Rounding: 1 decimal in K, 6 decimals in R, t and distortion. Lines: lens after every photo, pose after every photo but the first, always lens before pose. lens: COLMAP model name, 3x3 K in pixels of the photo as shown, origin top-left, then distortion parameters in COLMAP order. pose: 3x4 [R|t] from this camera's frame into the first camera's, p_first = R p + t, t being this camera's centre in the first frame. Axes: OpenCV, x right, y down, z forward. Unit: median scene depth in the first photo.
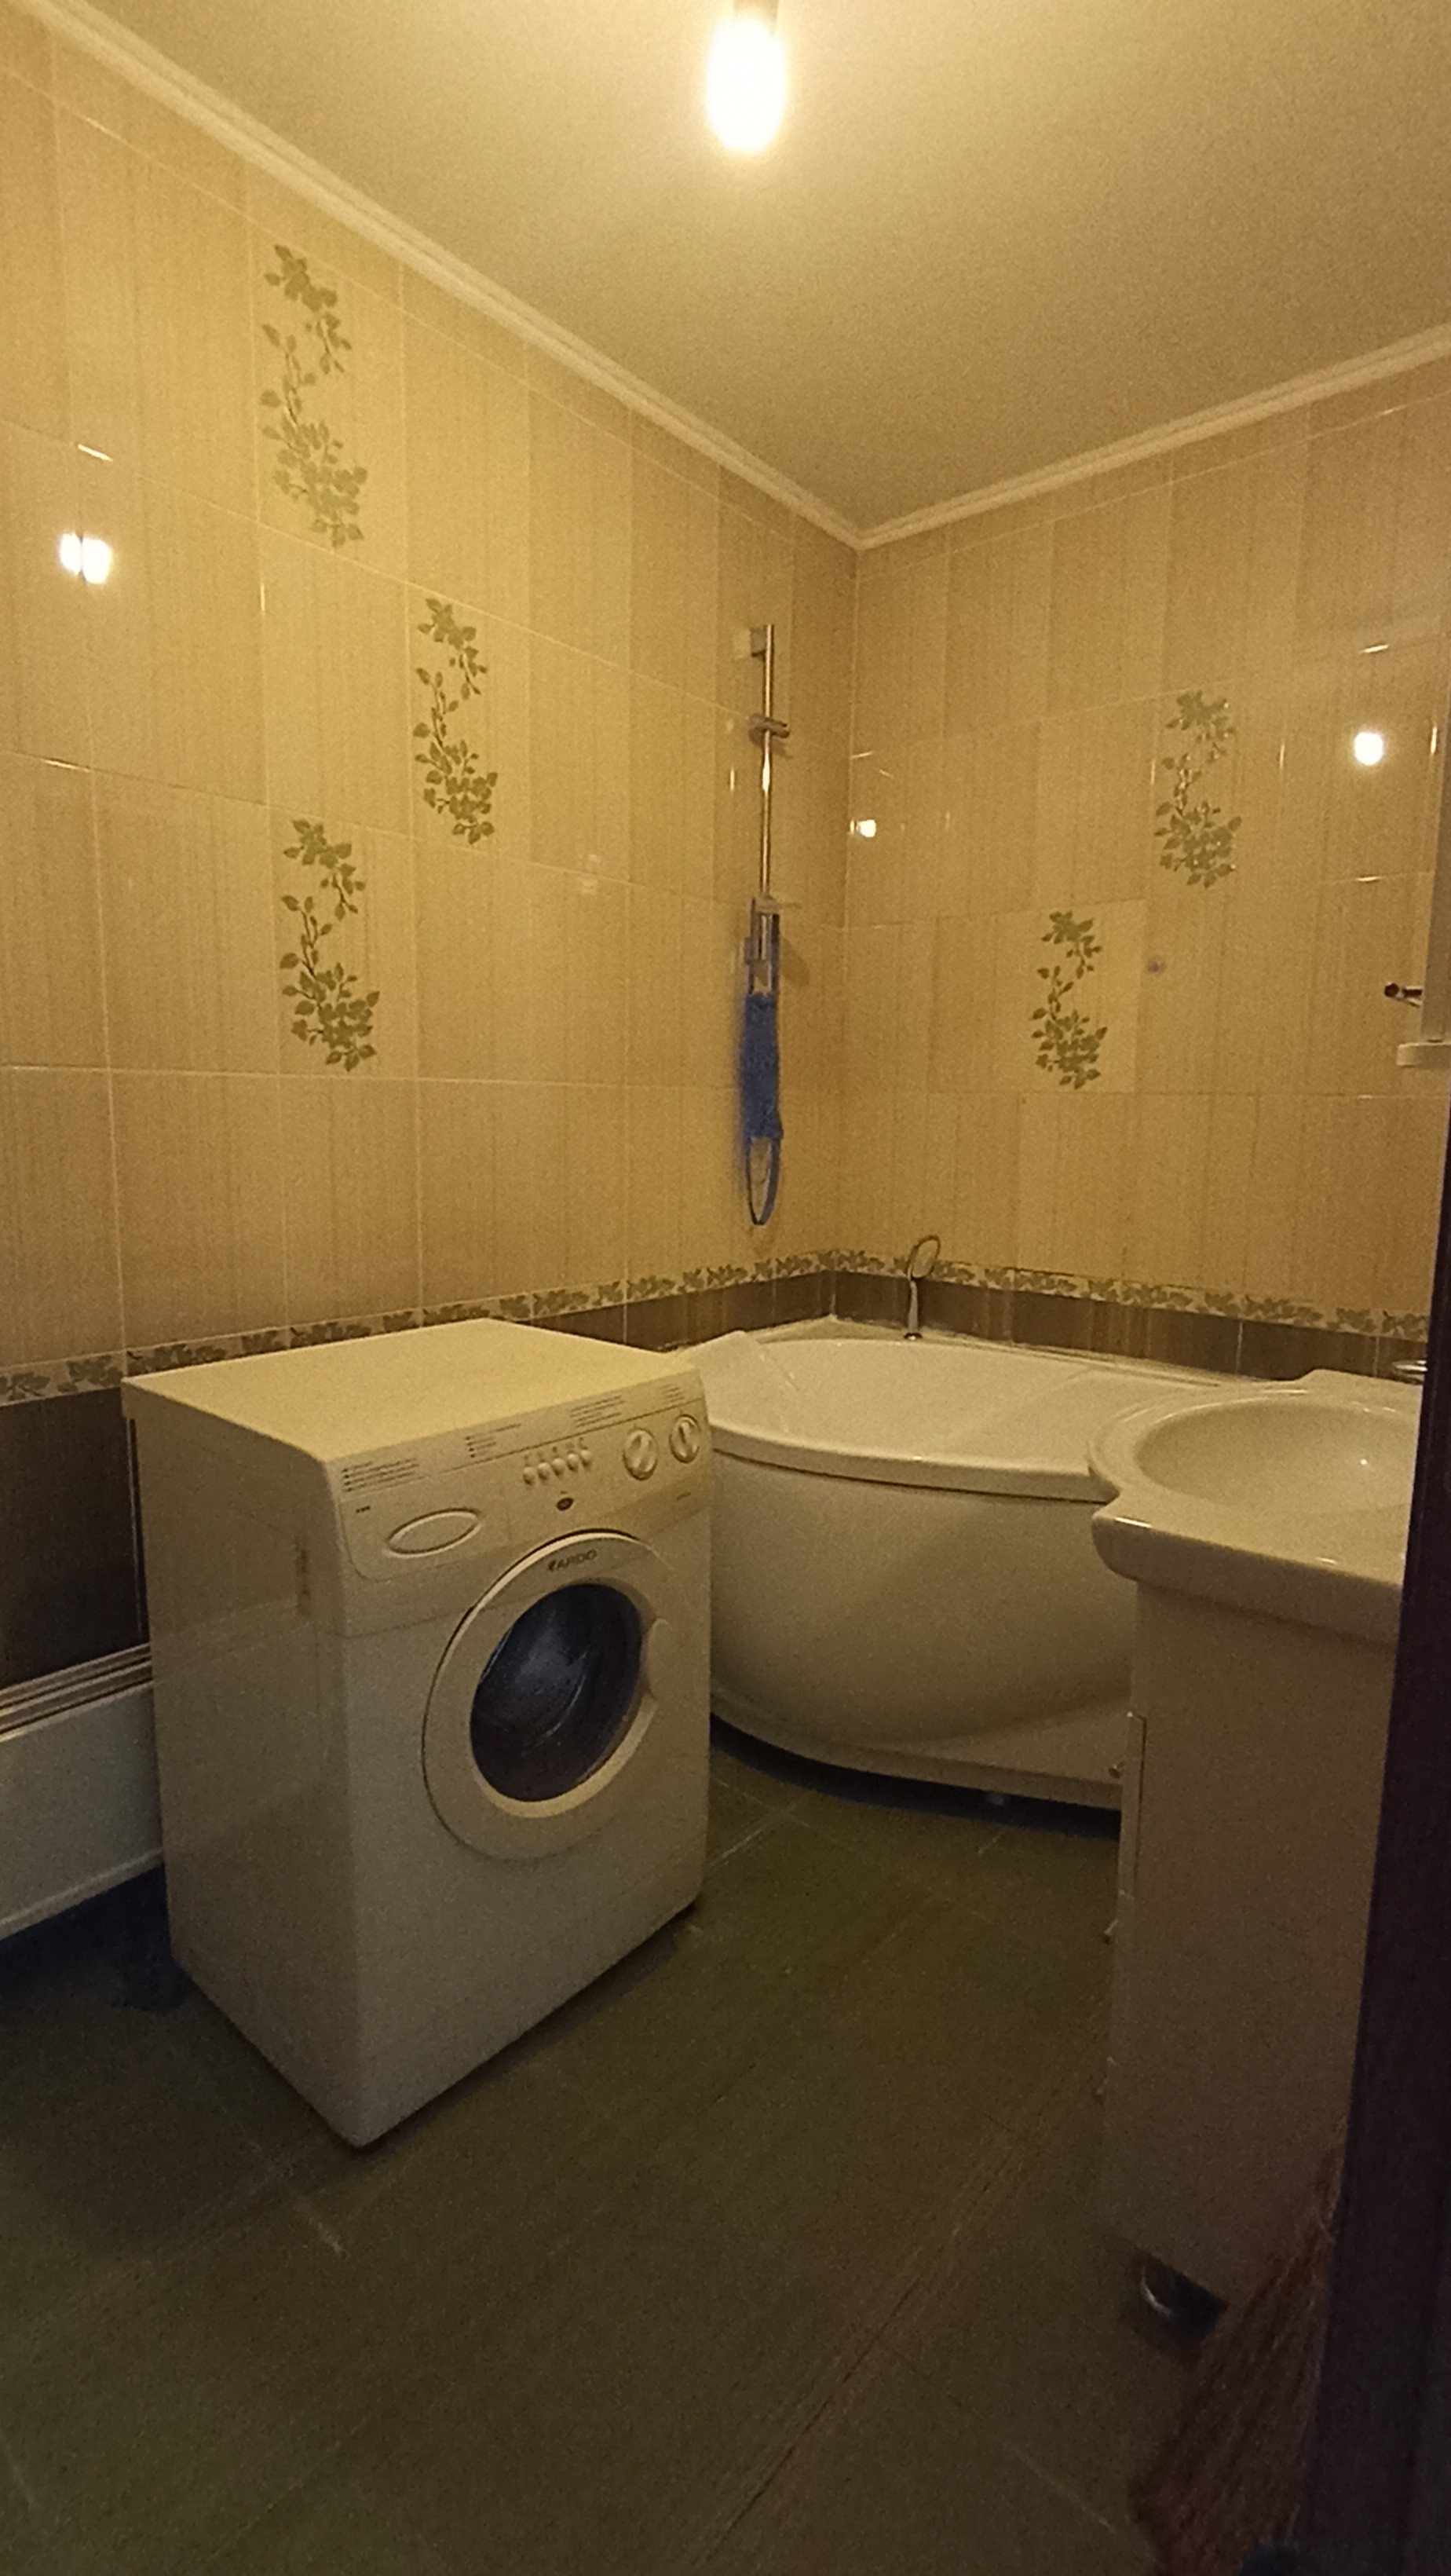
lens RADIAL K [[1173.7, 0, 732.2], [0, 1173.7, 1286.3], [0, 0, 1]] dist [0.004210, -0.005270]
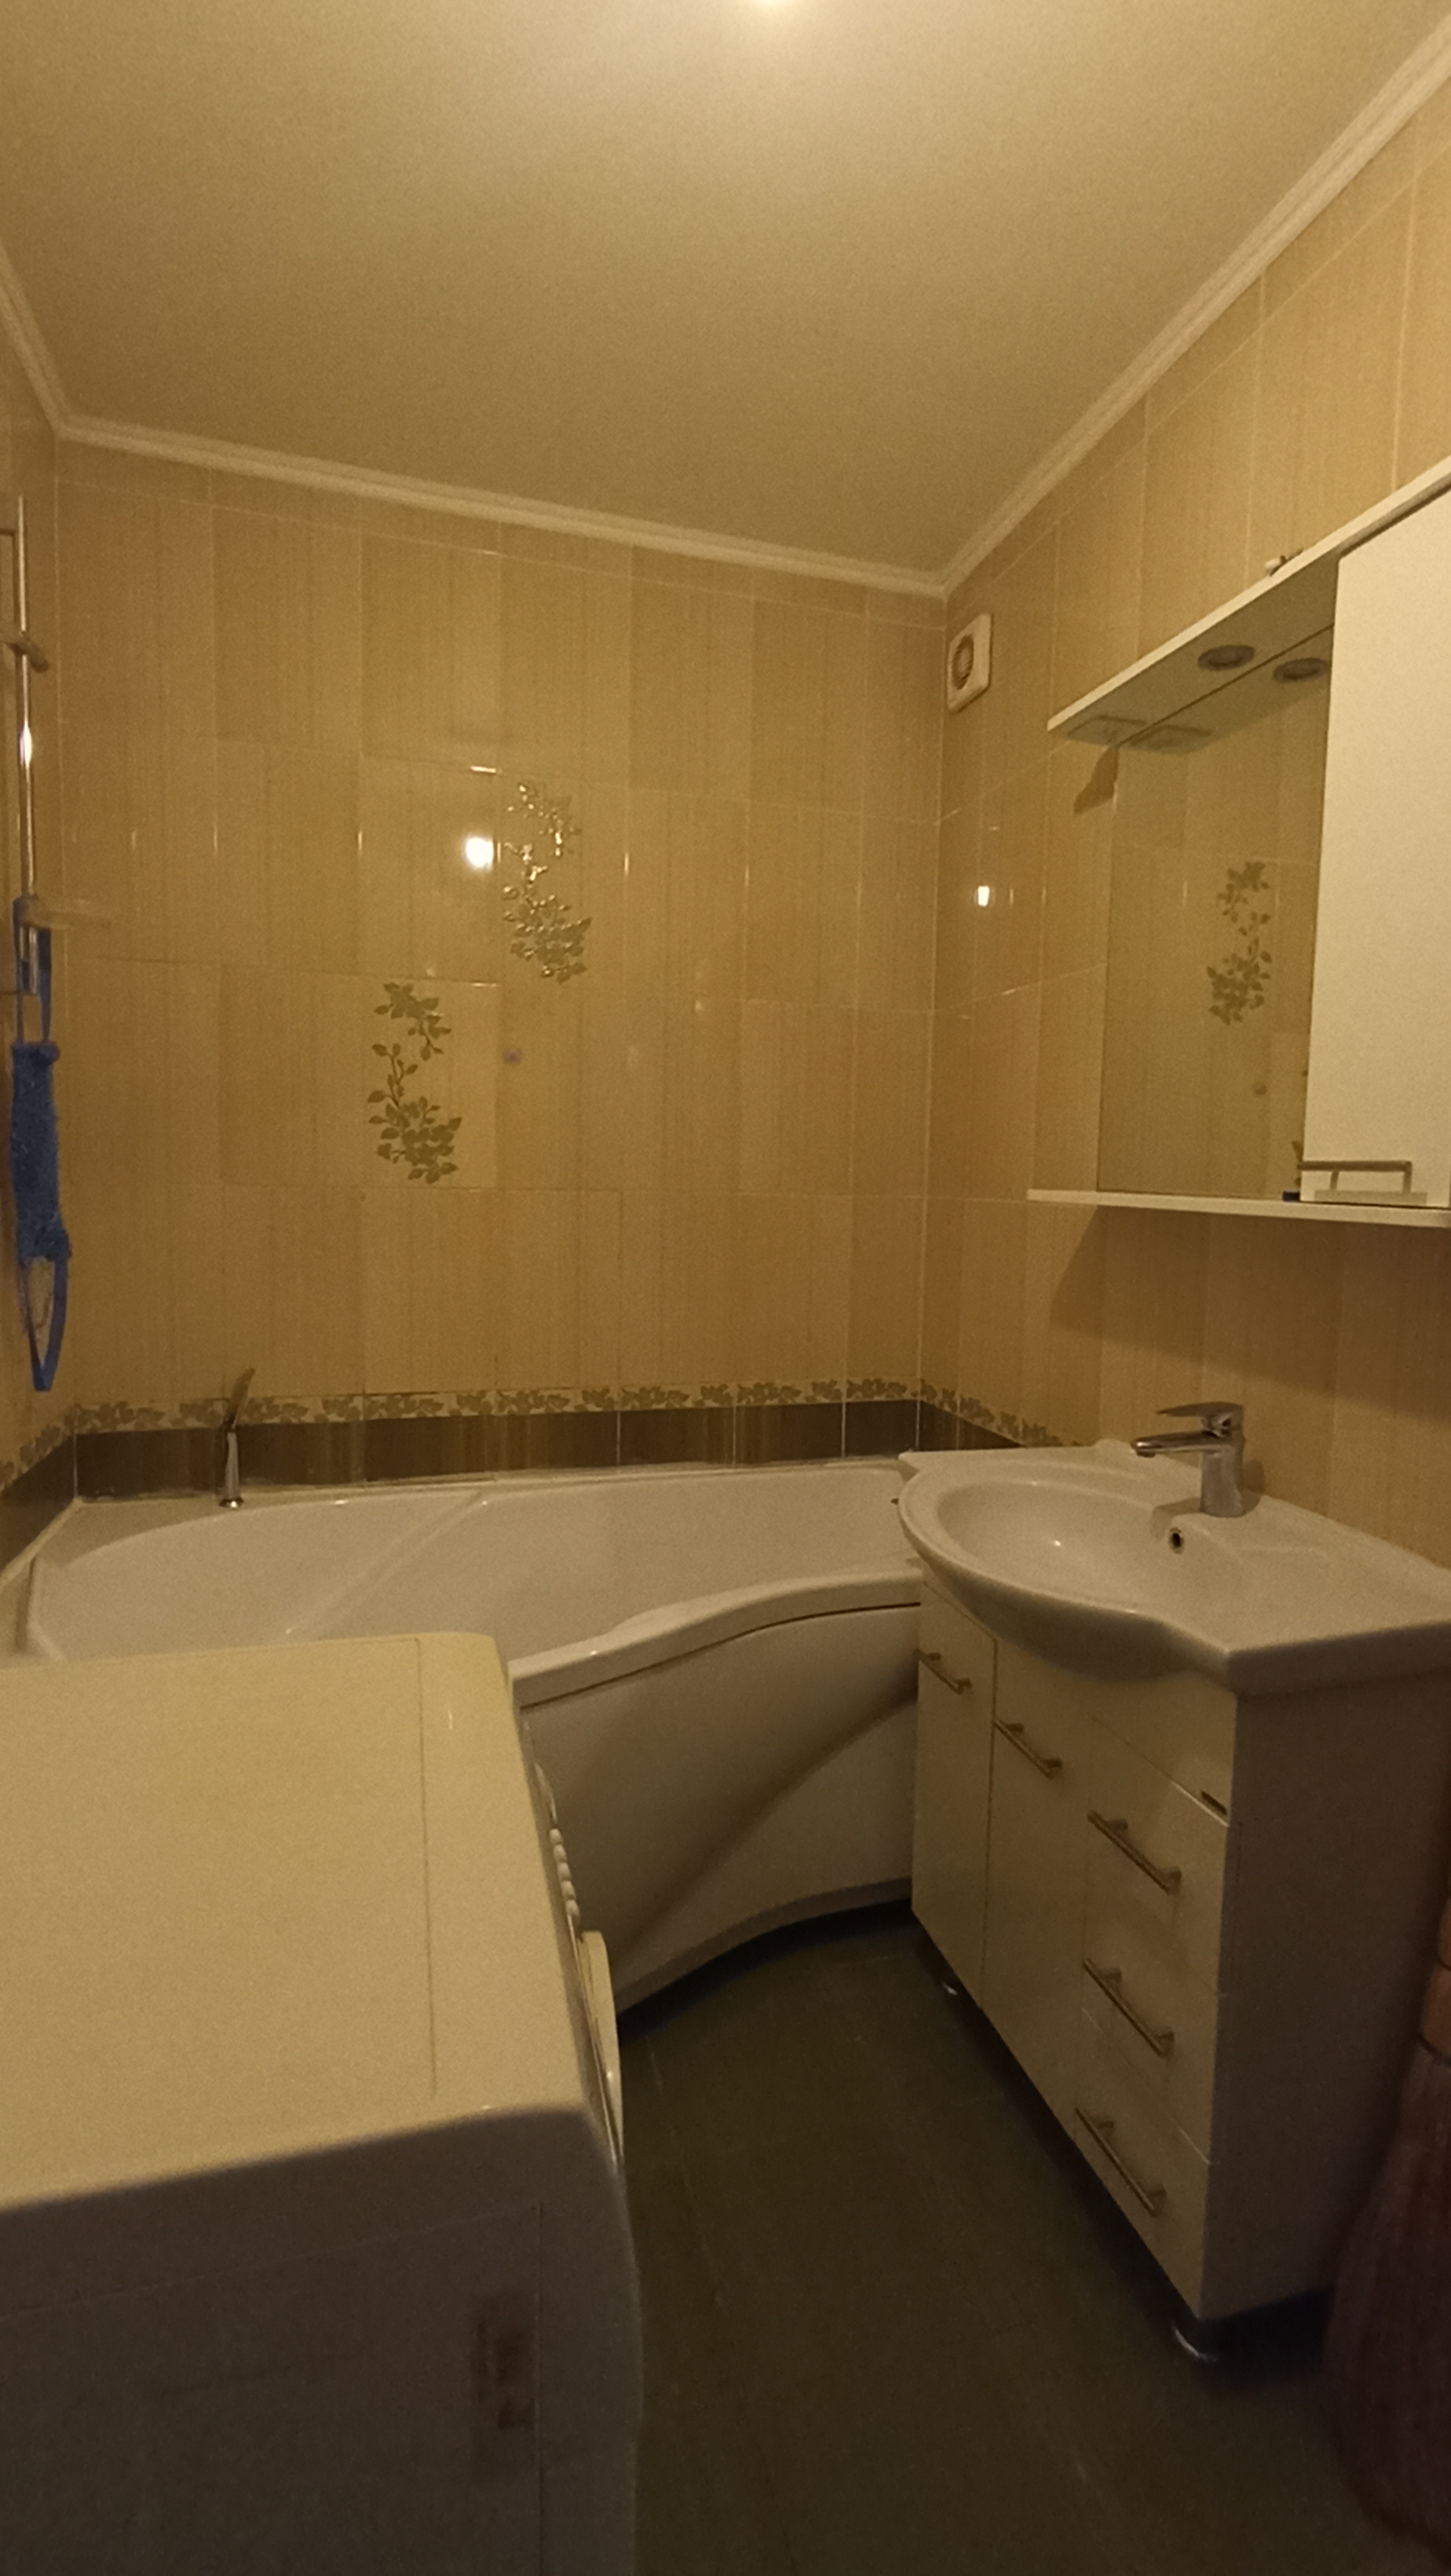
lens RADIAL K [[1173.7, 0, 736.0], [0, 1173.7, 1285.5], [0, 0, 1]] dist [0.004210, -0.005270]
pose [[0.549965, -0.081883, 0.831164, -0.323255], [0.116044, 0.993021, 0.021044, -0.084021], [-0.827087, 0.084878, 0.555629, 0.323514]]
